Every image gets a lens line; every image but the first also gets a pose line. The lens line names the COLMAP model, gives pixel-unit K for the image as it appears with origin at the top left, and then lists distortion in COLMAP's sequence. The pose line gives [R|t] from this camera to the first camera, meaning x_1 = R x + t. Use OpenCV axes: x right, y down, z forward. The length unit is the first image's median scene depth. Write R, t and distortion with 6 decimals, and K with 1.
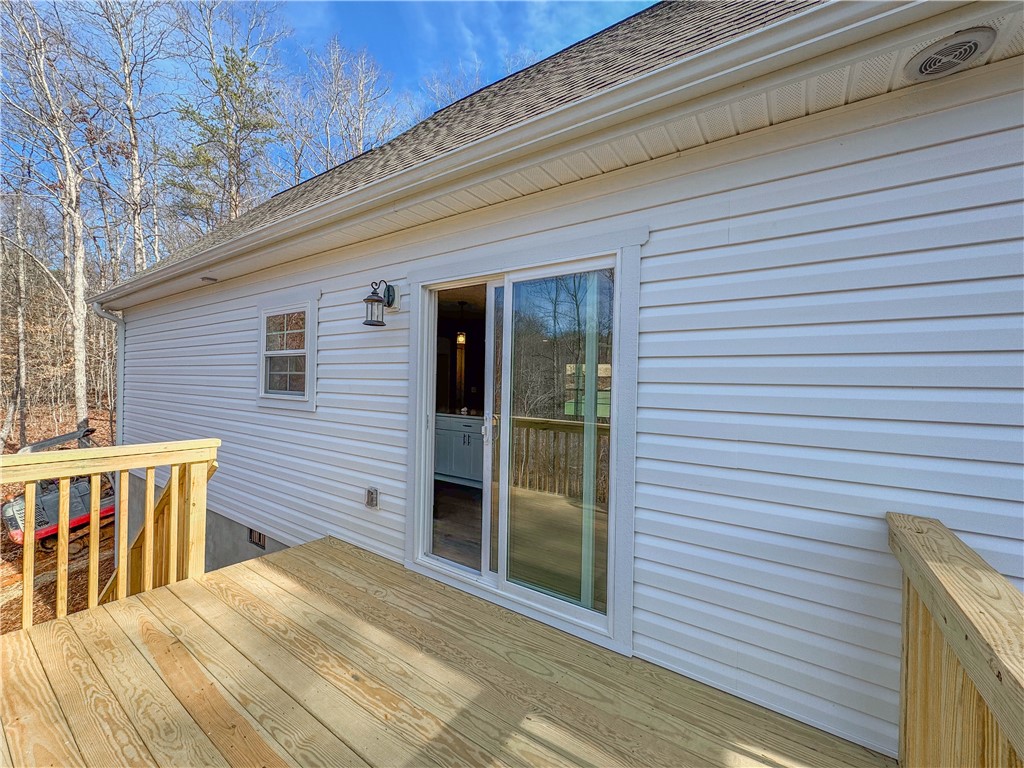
lens RADIAL K [[410.9, 0, 512.0], [0, 410.9, 384.0], [0, 0, 1]] dist [0.001249, 0.000151]
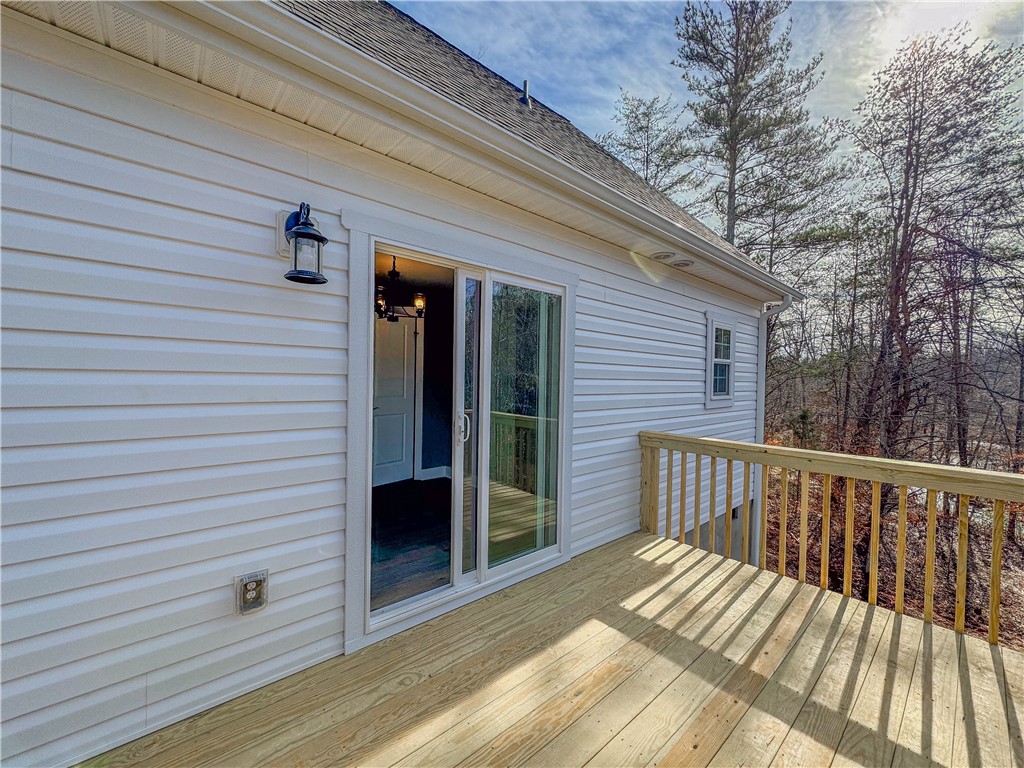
lens RADIAL K [[410.9, 0, 512.0], [0, 410.9, 384.0], [0, 0, 1]] dist [0.001249, 0.000151]
pose [[0.249766, -0.034570, 0.967689, -0.963413], [-0.016167, 0.999074, 0.039864, -0.031879], [-0.968171, -0.025602, 0.248976, 0.676898]]
